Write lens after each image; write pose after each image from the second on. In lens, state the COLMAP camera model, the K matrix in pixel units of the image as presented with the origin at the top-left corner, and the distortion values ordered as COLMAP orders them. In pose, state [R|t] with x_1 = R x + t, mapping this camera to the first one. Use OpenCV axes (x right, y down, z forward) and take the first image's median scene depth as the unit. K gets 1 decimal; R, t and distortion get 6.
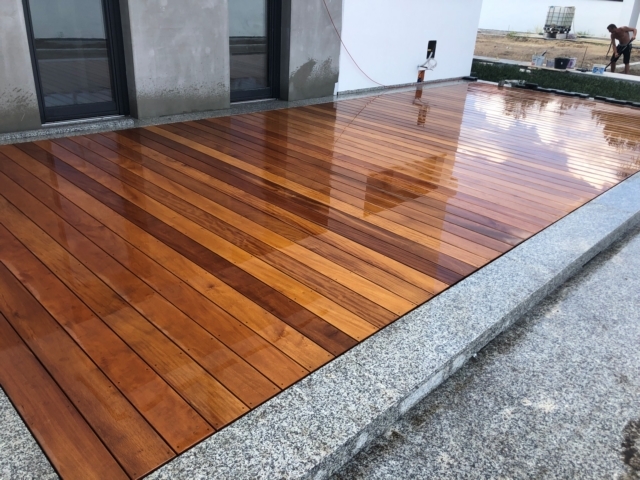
lens RADIAL K [[523.5, 0, 320.0], [0, 523.5, 240.0], [0, 0, 1]] dist [0.010605, 0.009205]
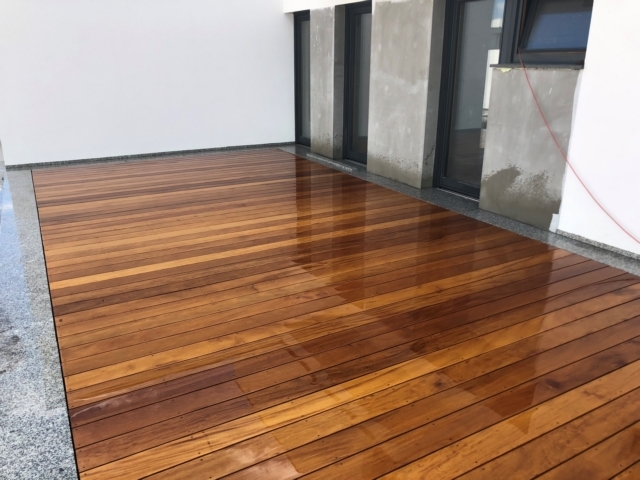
lens RADIAL K [[523.5, 0, 320.0], [0, 523.5, 240.0], [0, 0, 1]] dist [0.010605, 0.009205]
pose [[-0.280984, 0.257809, -0.924436, 0.783375], [-0.430265, 0.827173, 0.361464, -0.423719], [0.857858, 0.499319, -0.121497, 0.944584]]
